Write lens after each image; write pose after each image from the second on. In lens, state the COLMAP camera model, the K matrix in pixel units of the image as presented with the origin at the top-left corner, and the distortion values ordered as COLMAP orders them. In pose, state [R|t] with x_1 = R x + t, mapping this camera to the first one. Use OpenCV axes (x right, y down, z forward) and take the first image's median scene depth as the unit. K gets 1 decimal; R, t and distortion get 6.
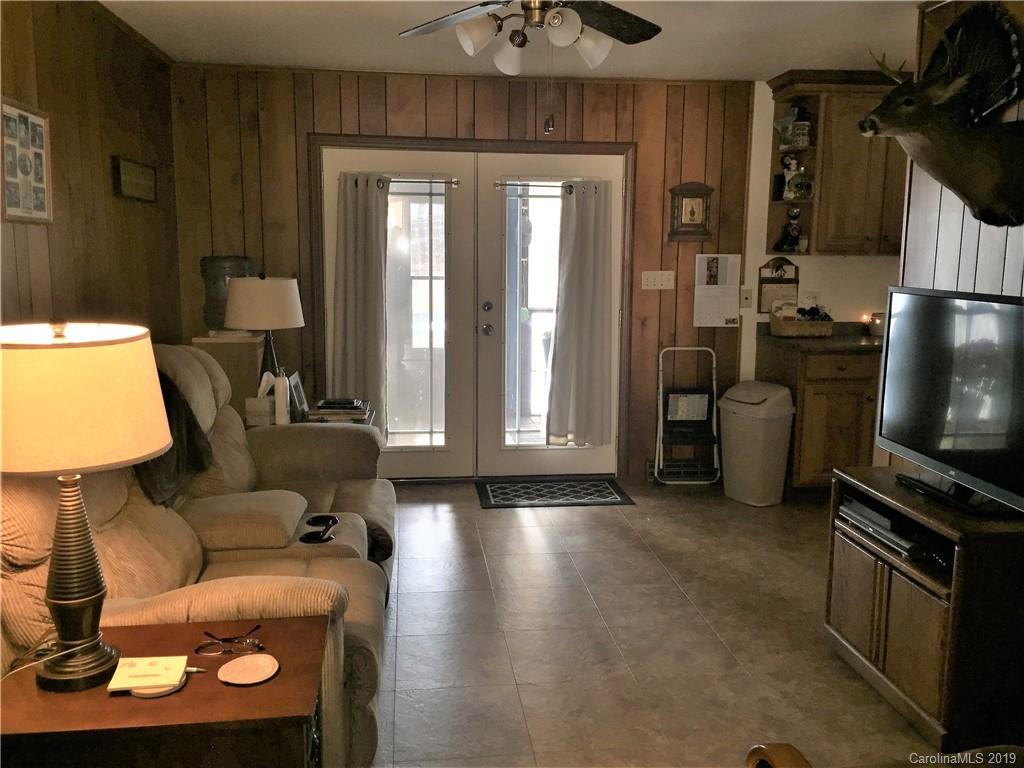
lens RADIAL K [[875.2, 0, 511.8], [0, 875.2, 382.4], [0, 0, 1]] dist [0.061846, -0.091589]
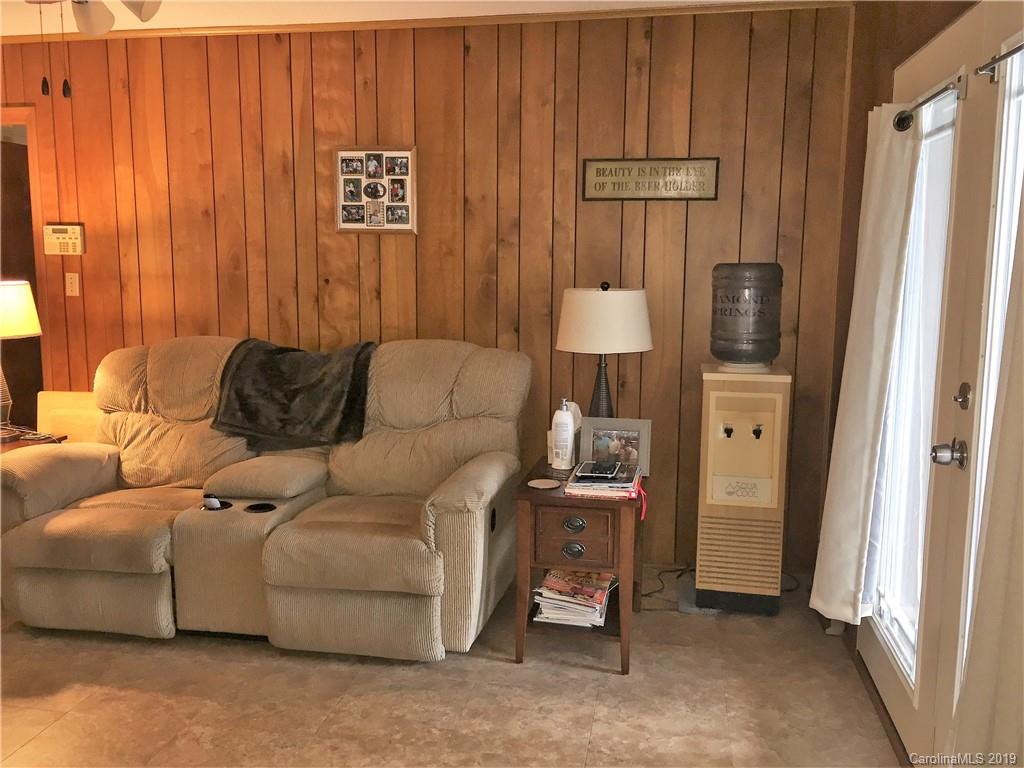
lens RADIAL K [[875.2, 0, 511.9], [0, 875.2, 382.5], [0, 0, 1]] dist [0.061846, -0.091589]
pose [[-0.287655, 0.132010, -0.948593, 0.693316], [-0.150029, 0.972016, 0.180765, -0.228808], [0.945910, 0.194314, -0.259800, 1.565570]]
